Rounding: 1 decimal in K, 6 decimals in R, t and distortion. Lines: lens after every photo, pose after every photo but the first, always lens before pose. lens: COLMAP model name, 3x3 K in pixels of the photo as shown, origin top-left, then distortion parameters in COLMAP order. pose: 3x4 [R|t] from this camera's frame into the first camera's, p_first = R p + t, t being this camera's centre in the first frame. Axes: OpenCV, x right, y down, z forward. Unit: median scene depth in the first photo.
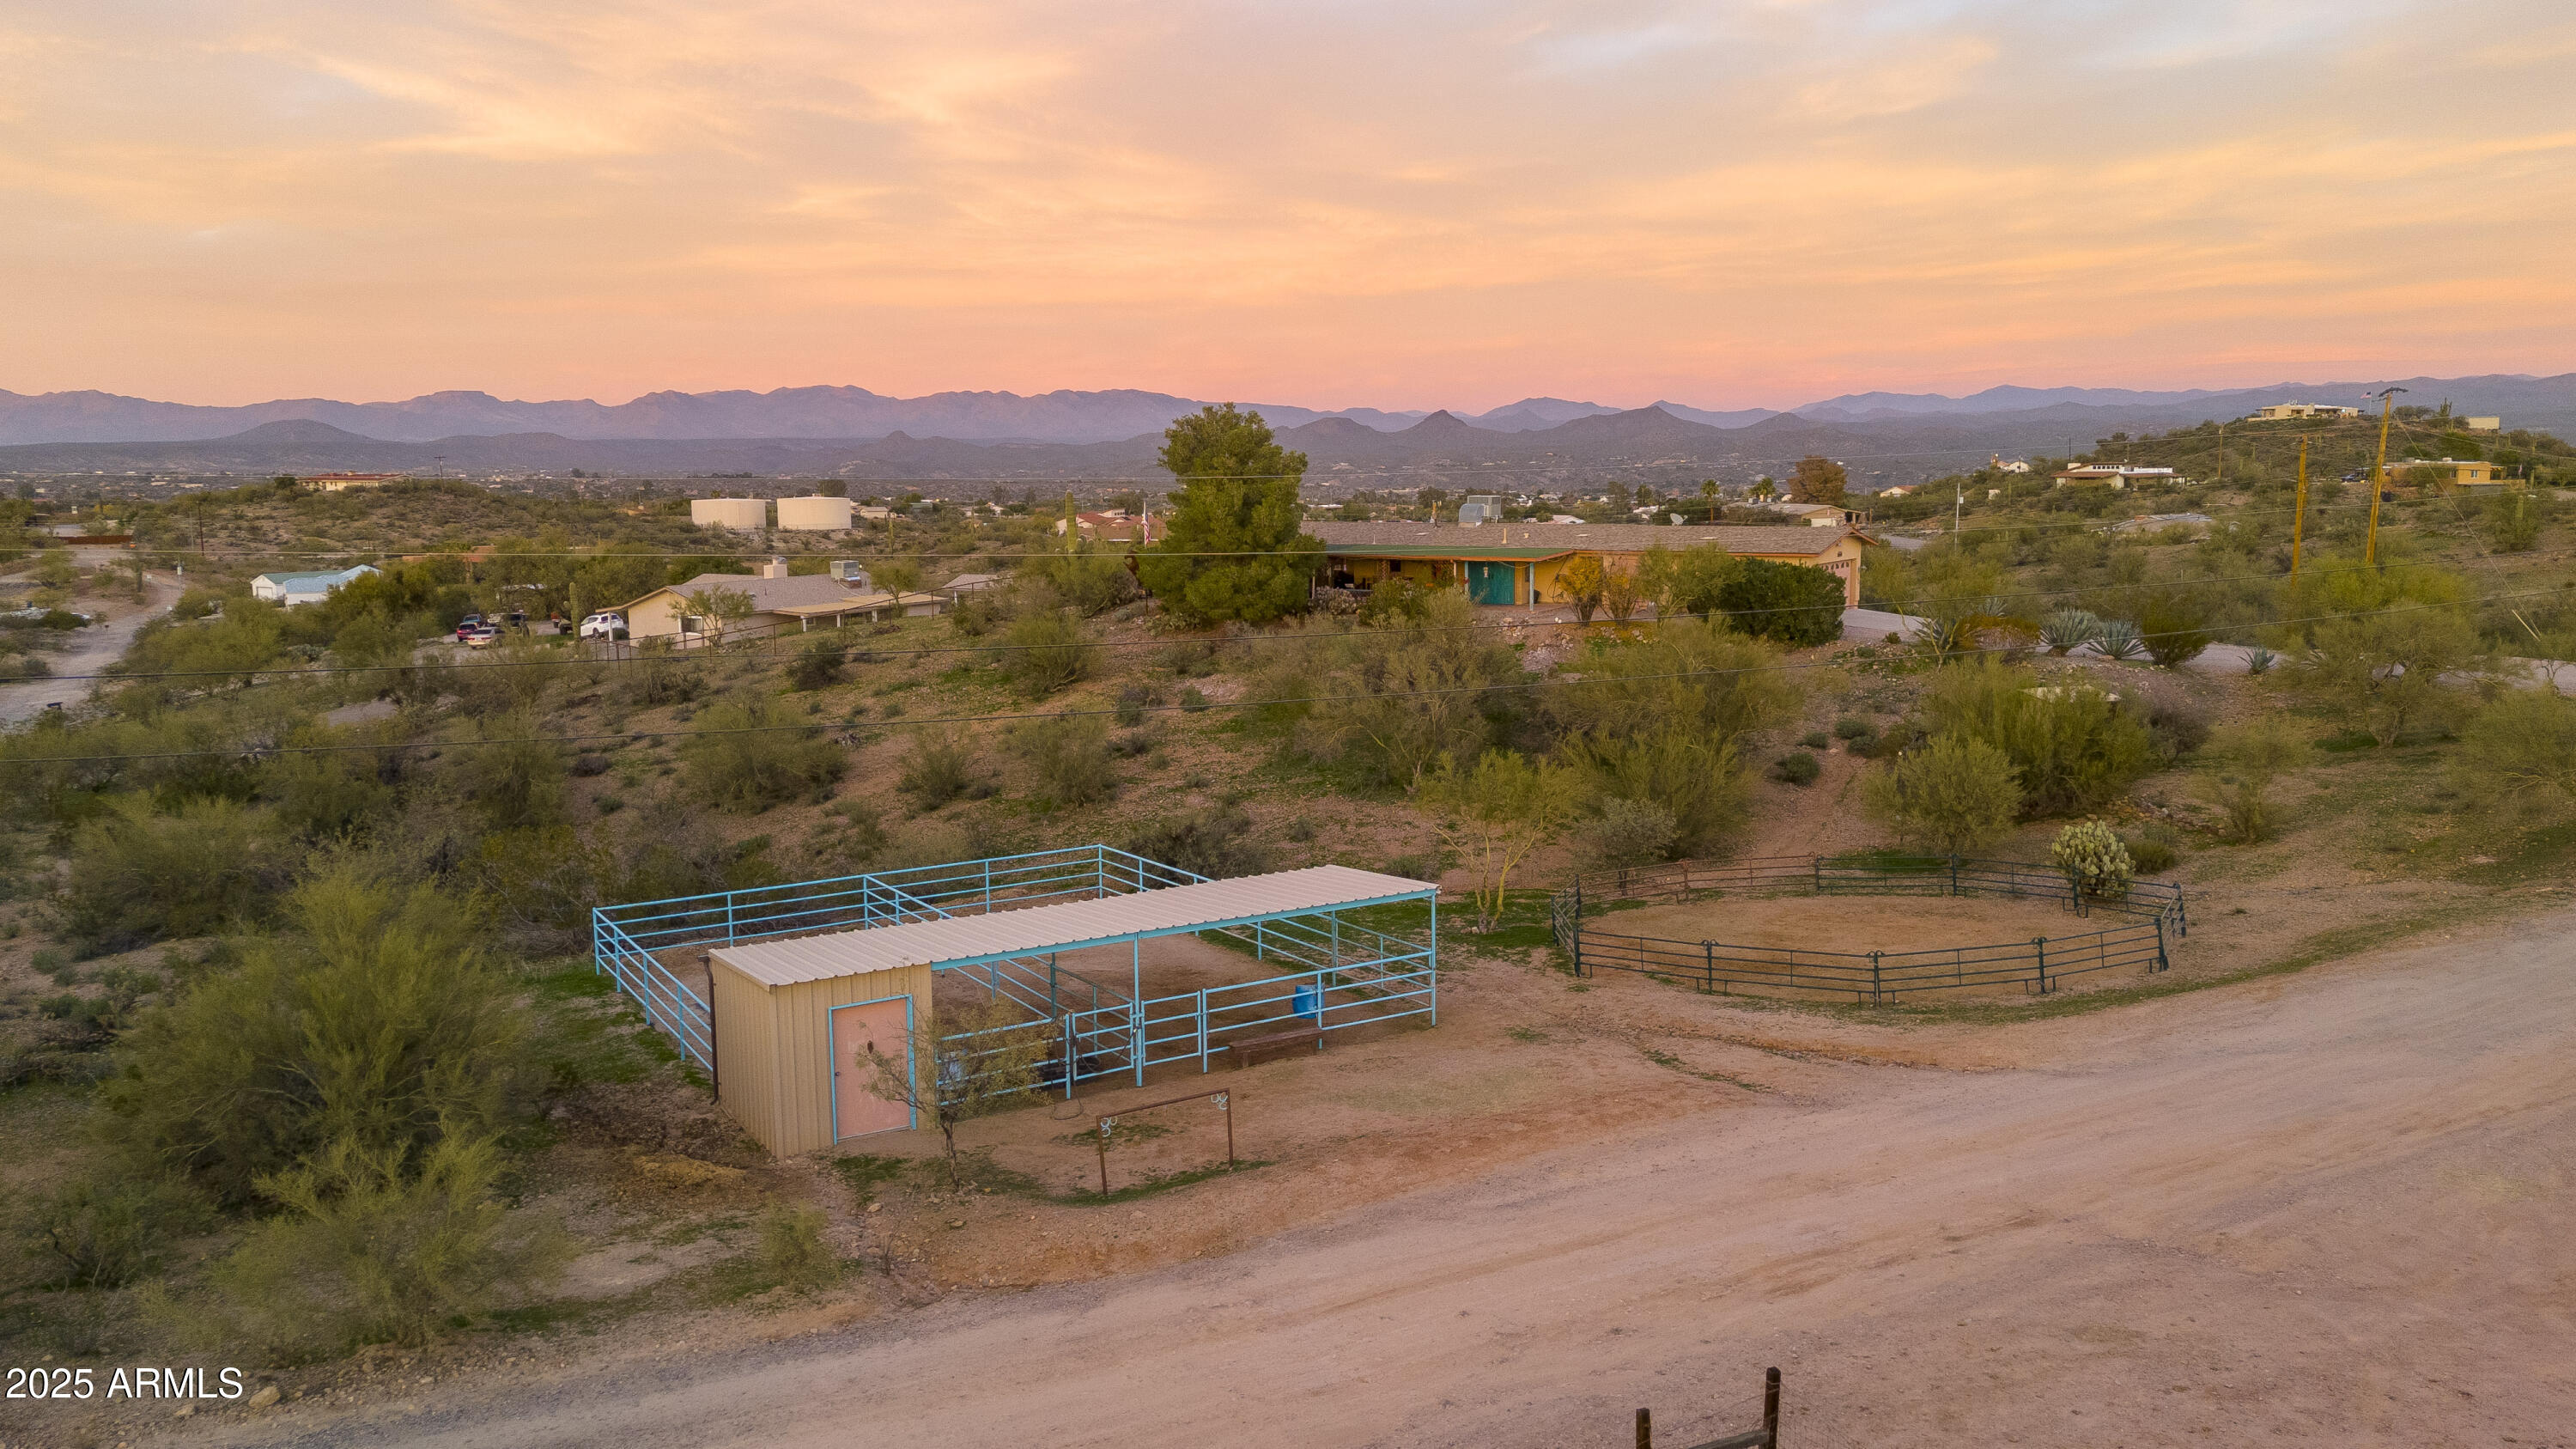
lens RADIAL K [[1890.5, 0, 1281.9], [0, 1890.5, 727.7], [0, 0, 1]] dist [0.083709, -0.083543]
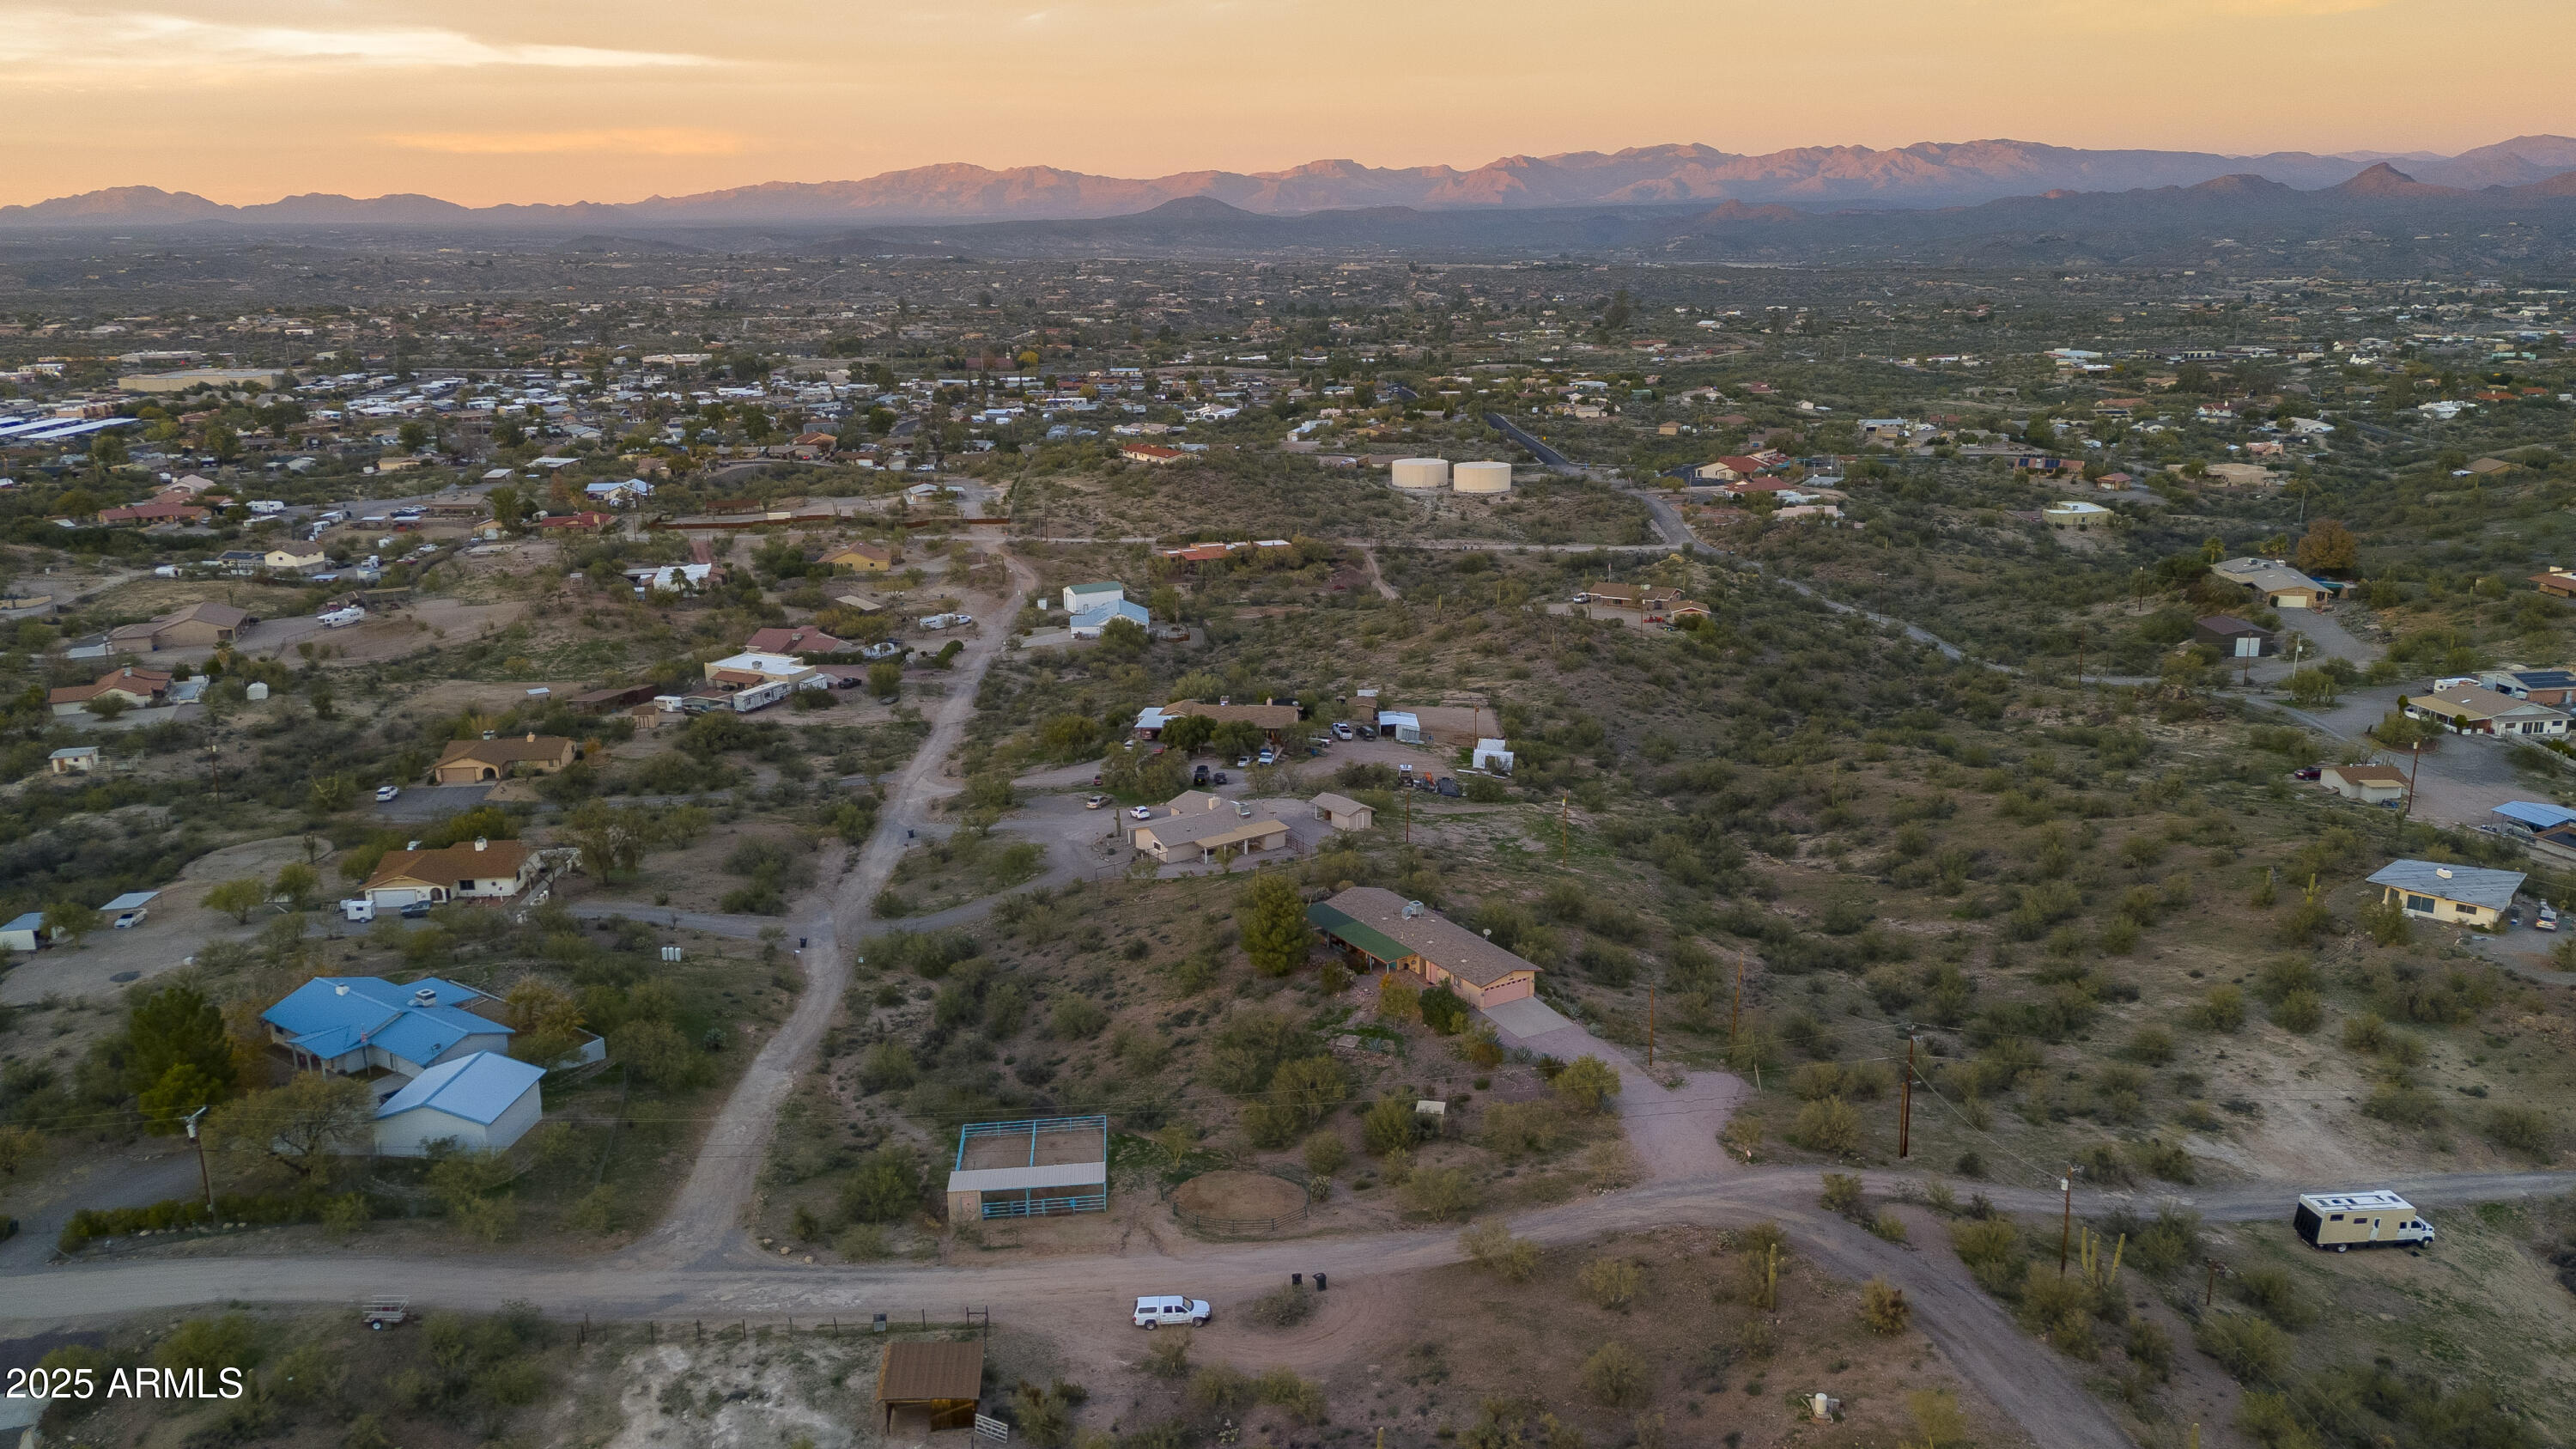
lens RADIAL K [[1890.5, 0, 1281.9], [0, 1890.5, 727.7], [0, 0, 1]] dist [0.083709, -0.083543]
pose [[0.910642, 0.101463, -0.400546, 1.361703], [-0.052659, 0.989976, 0.131052, -0.999664], [0.409828, -0.098249, 0.906856, -1.735516]]
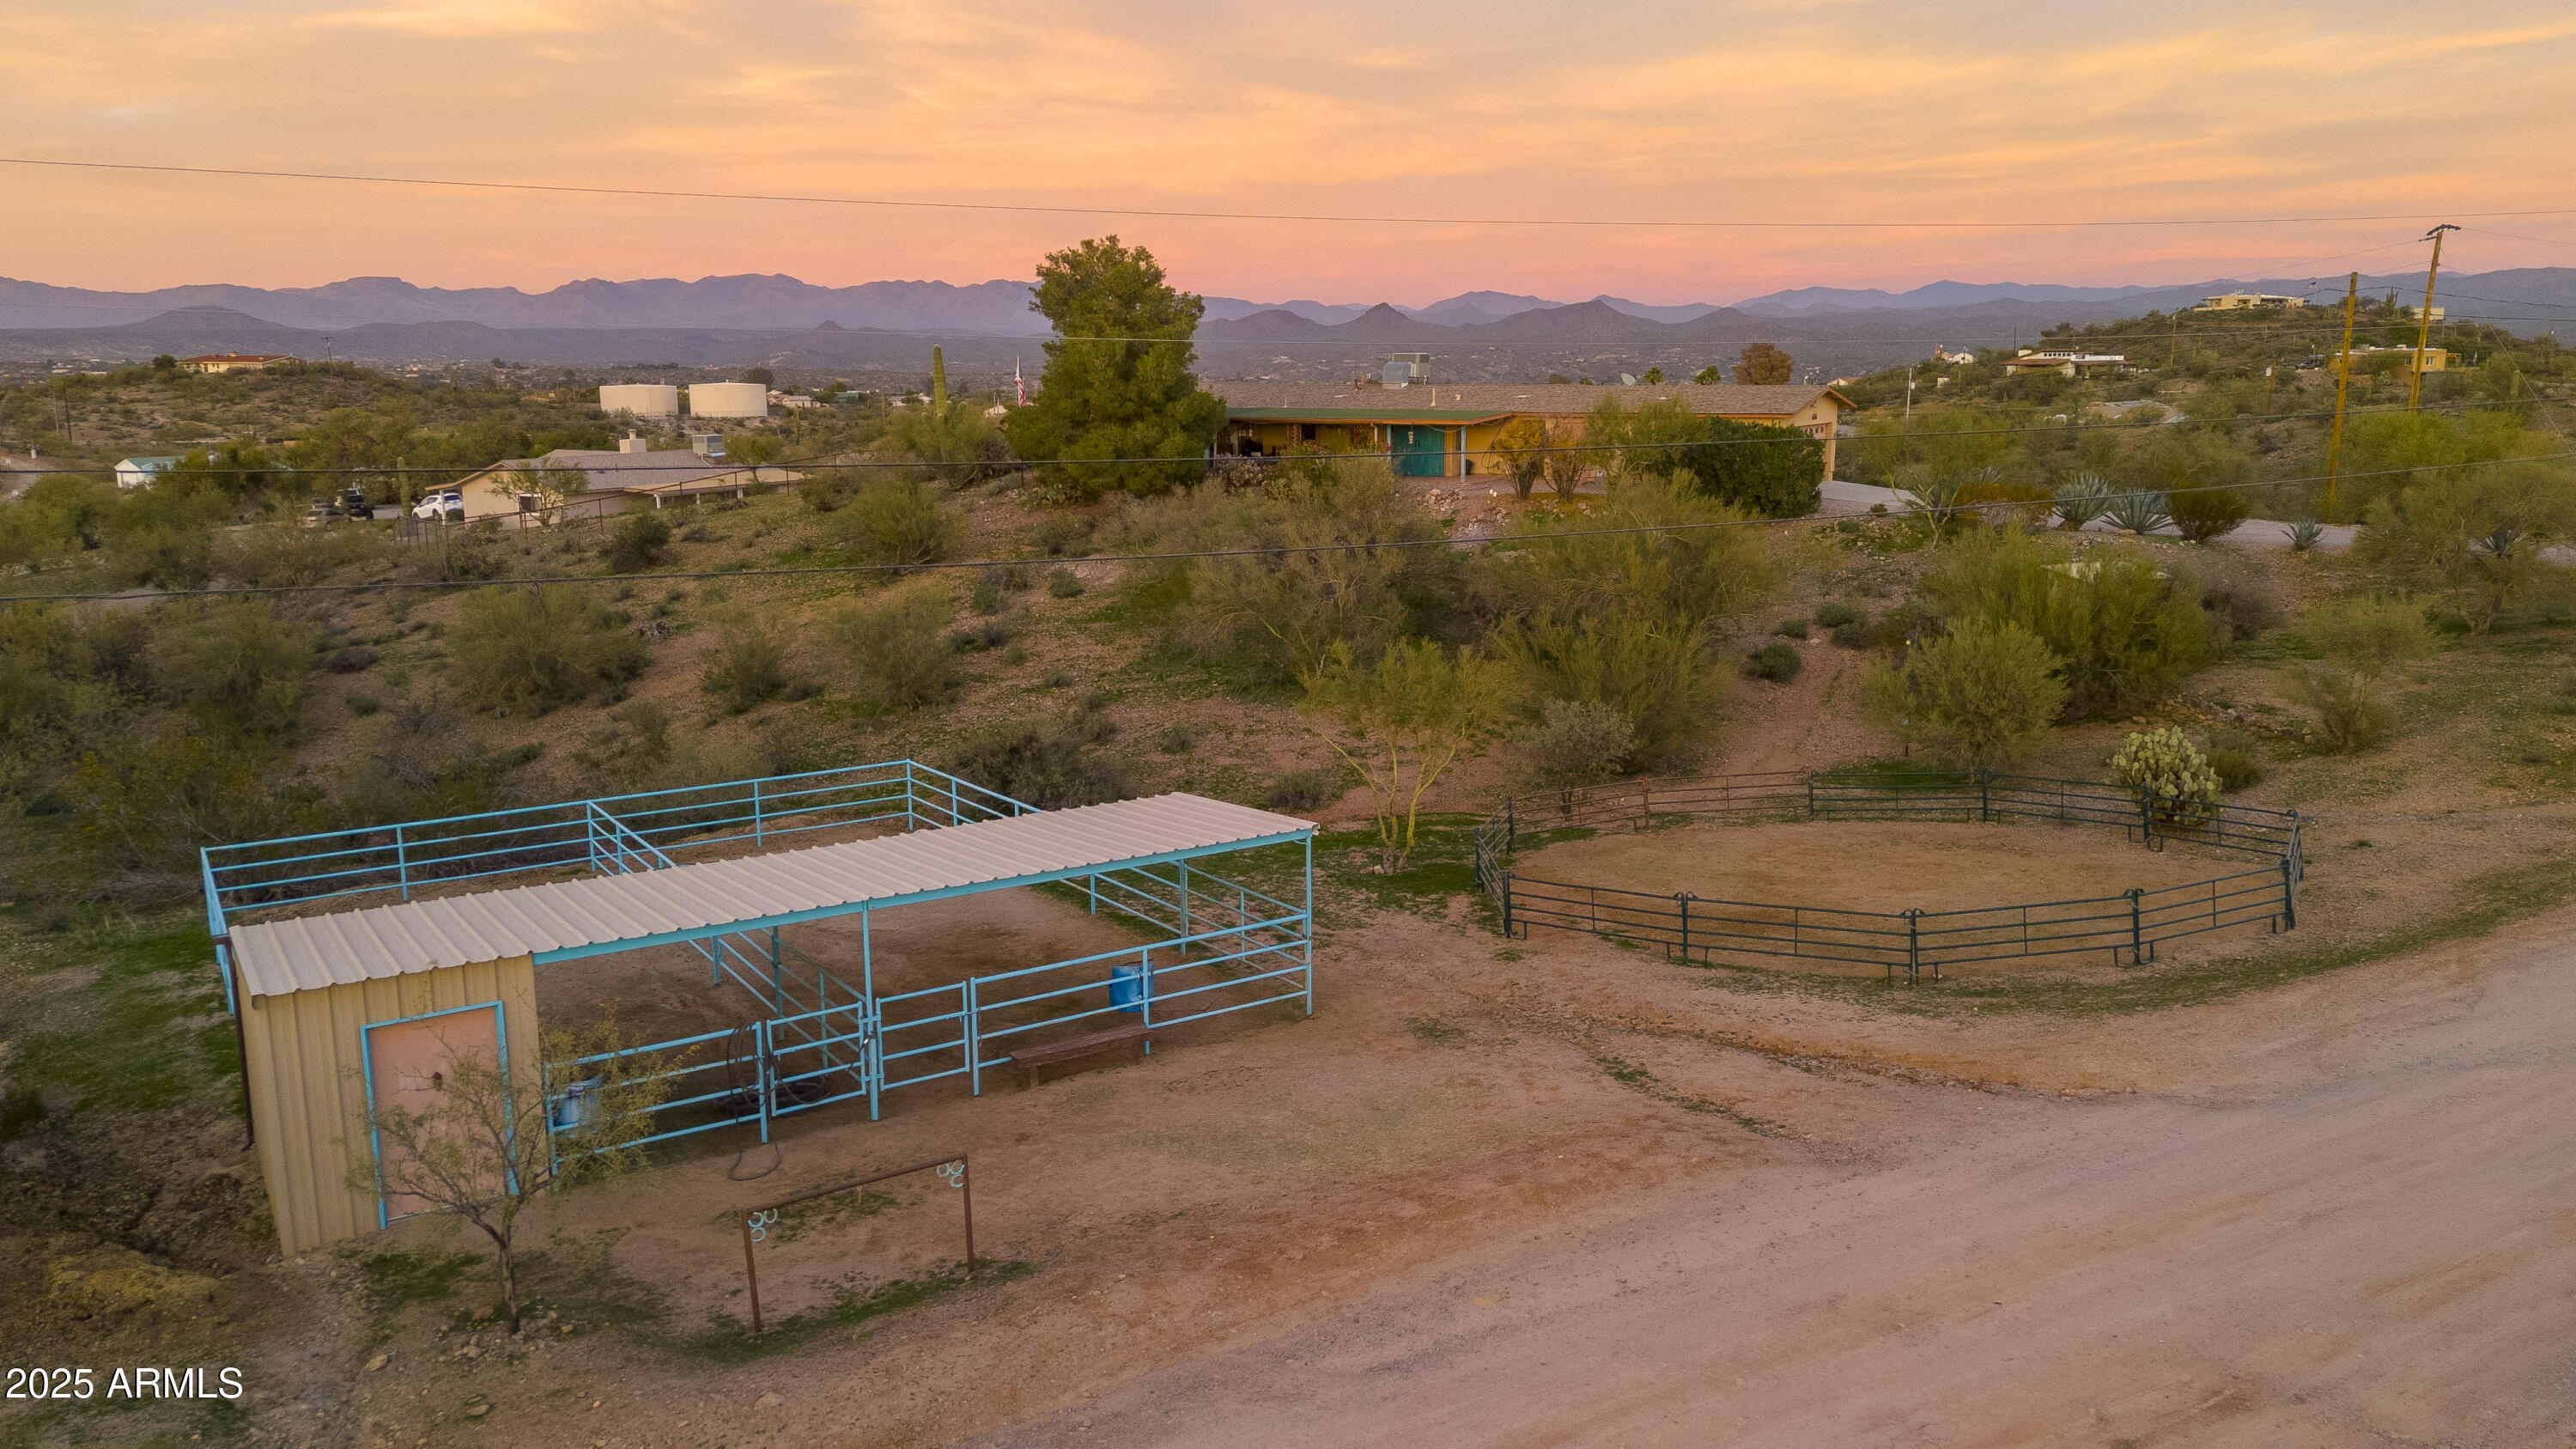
lens RADIAL K [[1890.5, 0, 1281.9], [0, 1890.5, 727.7], [0, 0, 1]] dist [0.083709, -0.083543]
pose [[0.999516, -0.002306, 0.031019, 0.032076], [0.000623, 0.998532, 0.054157, 0.005373], [-0.031098, -0.054112, 0.998051, 0.191021]]
